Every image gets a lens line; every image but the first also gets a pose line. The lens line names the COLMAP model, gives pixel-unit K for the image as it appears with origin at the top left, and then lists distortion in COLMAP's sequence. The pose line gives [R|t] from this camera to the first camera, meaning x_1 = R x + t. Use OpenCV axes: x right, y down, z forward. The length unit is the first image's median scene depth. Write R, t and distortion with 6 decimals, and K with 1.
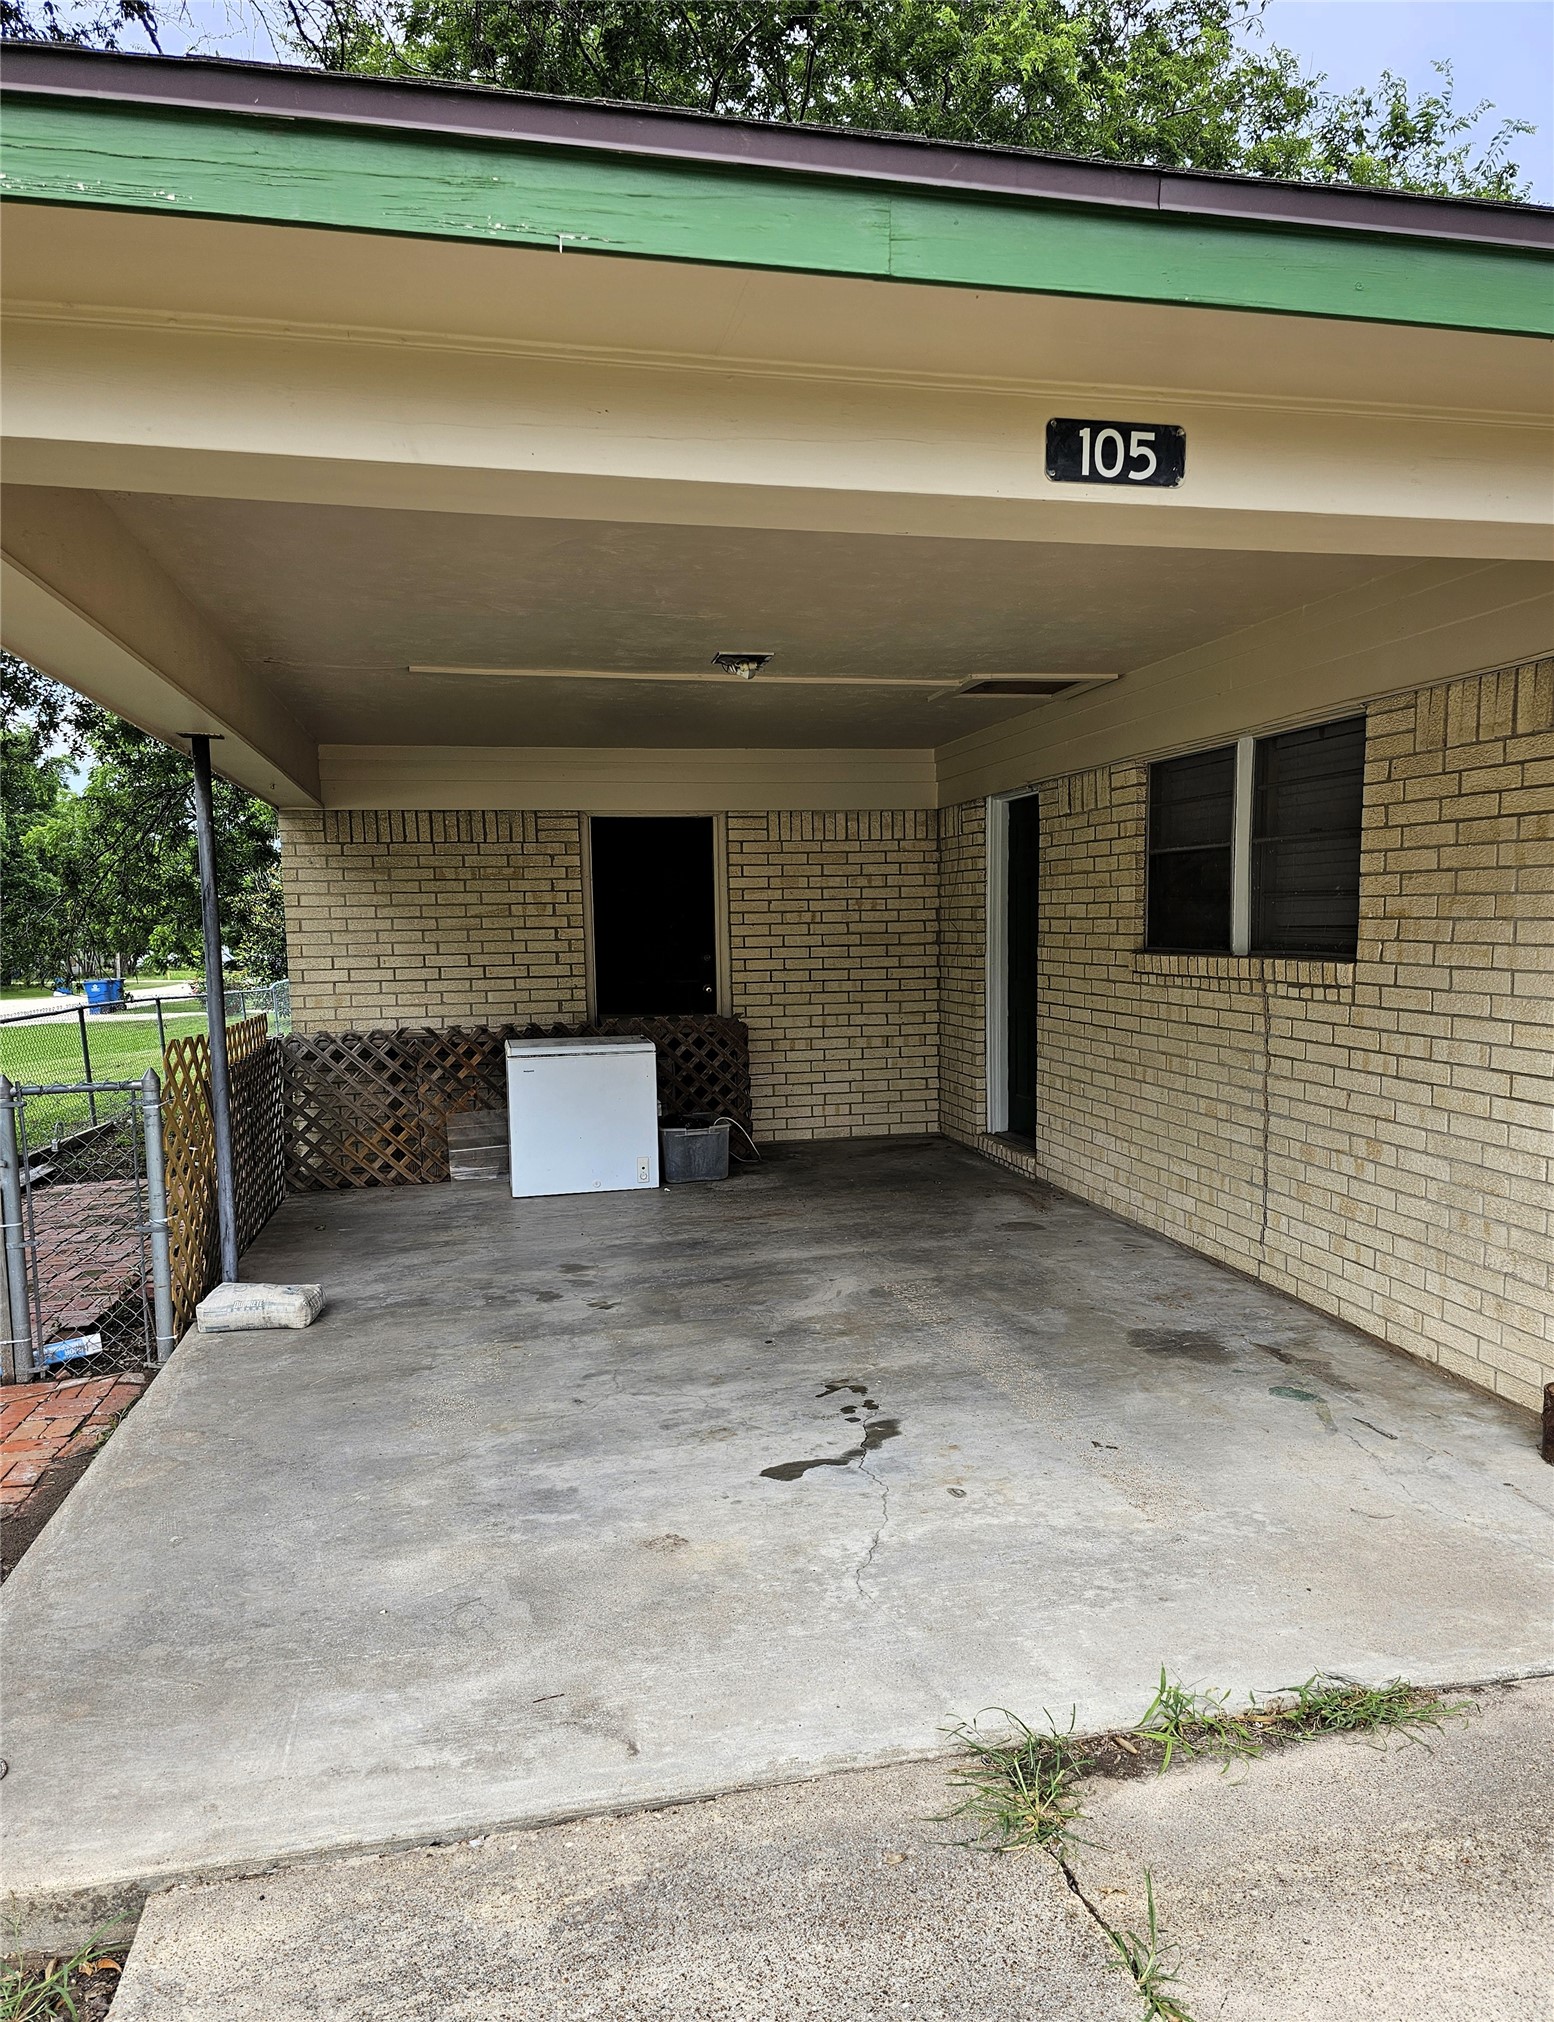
lens RADIAL K [[1411.3, 0, 748.2], [0, 1411.3, 1037.5], [0, 0, 1]] dist [0.028971, -0.006961]
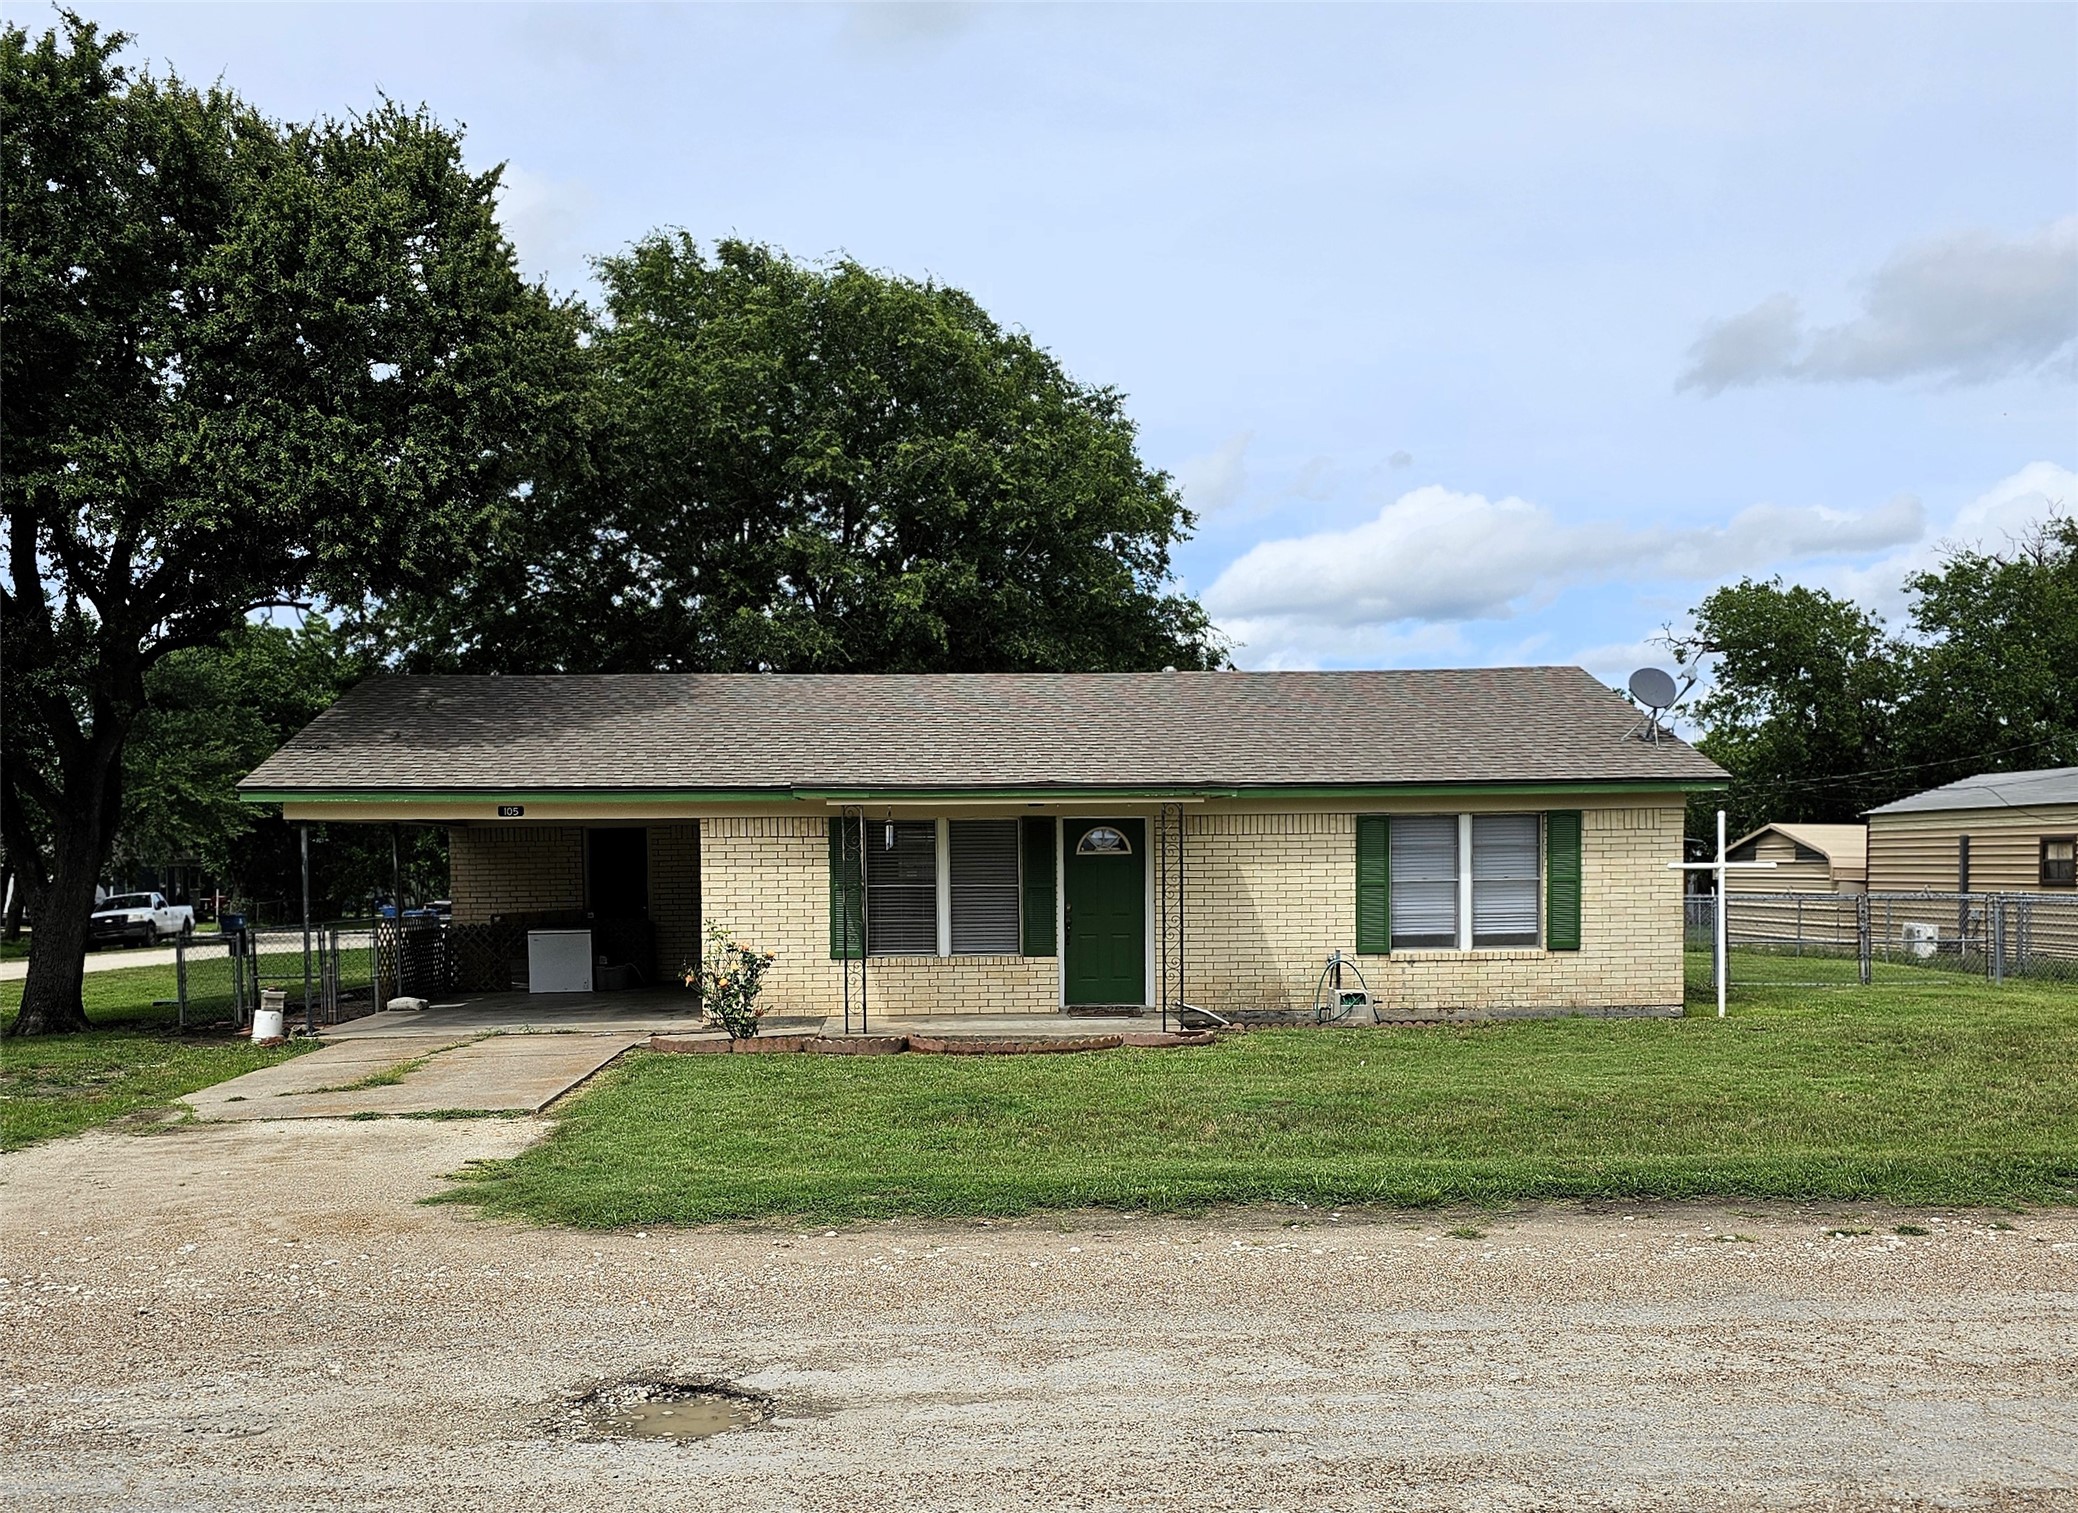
lens RADIAL K [[1985.6, 0, 1062.6], [0, 1985.6, 890.8], [0, 0, 1]] dist [0.022651, 0.000000]
pose [[0.991463, 0.005067, -0.130288, 1.142614], [-0.012378, 0.998390, -0.055361, 0.113580], [0.129798, 0.056501, 0.989929, -2.185131]]
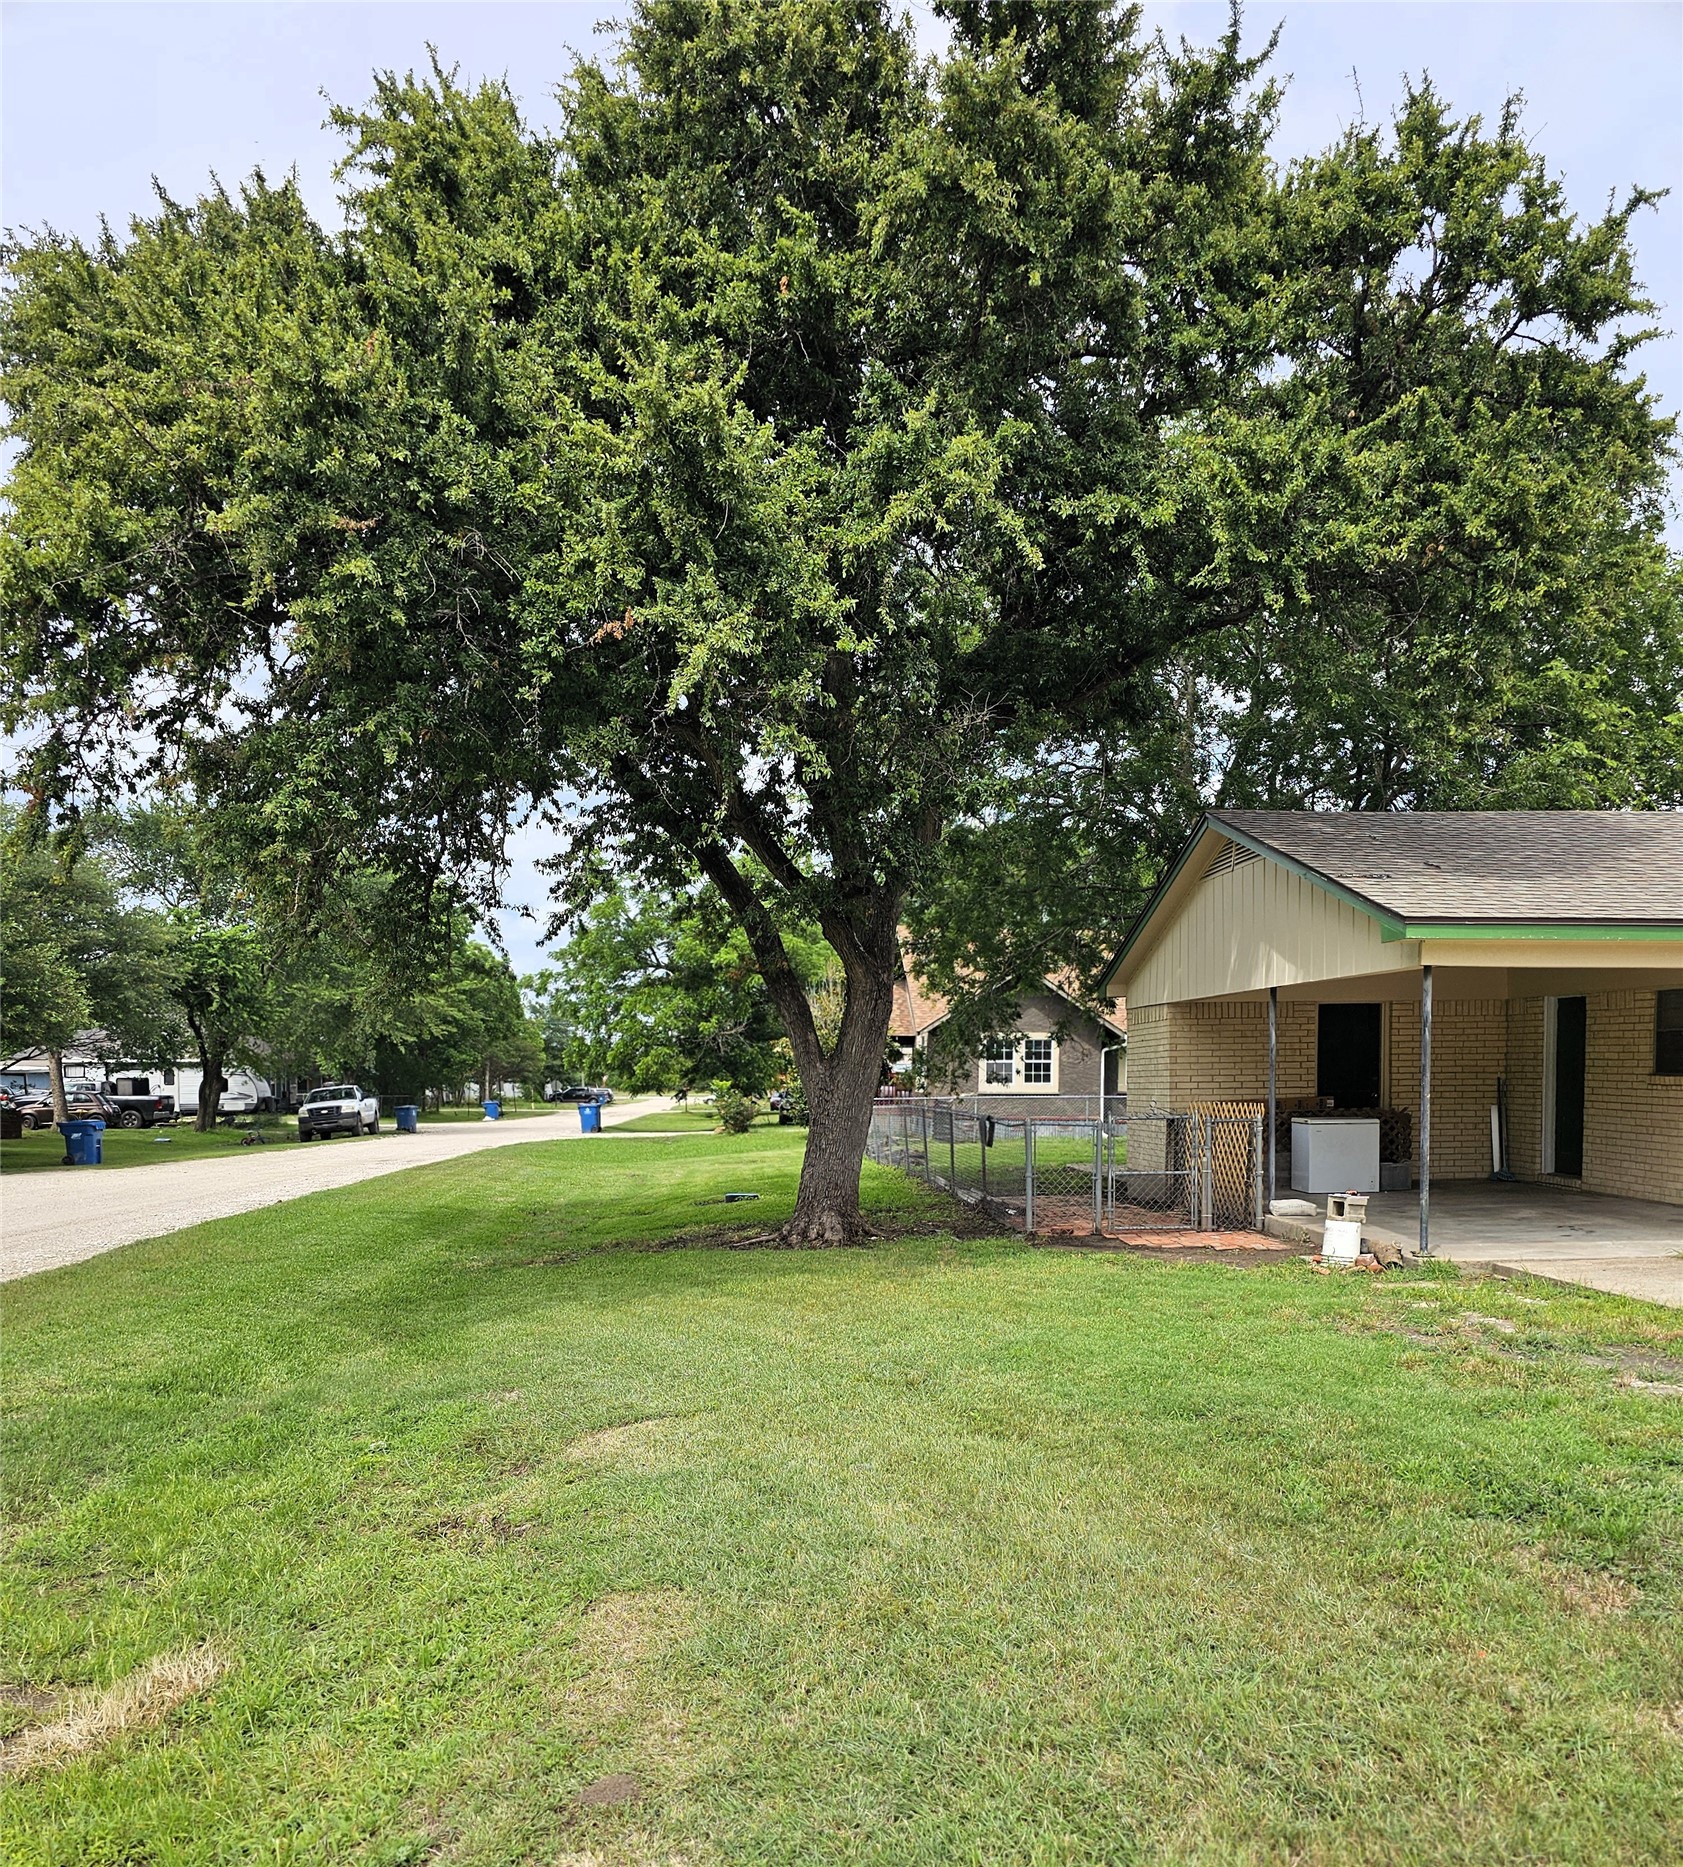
lens RADIAL K [[1569.9, 0, 826.4], [0, 1569.9, 1119.5], [0, 0, 1]] dist [0.079981, -0.099195]
pose [[0.992823, 0.013131, -0.118869, -0.580690], [-0.017930, 0.999063, -0.039399, 0.107182], [0.118240, 0.041247, 0.992128, -1.330130]]
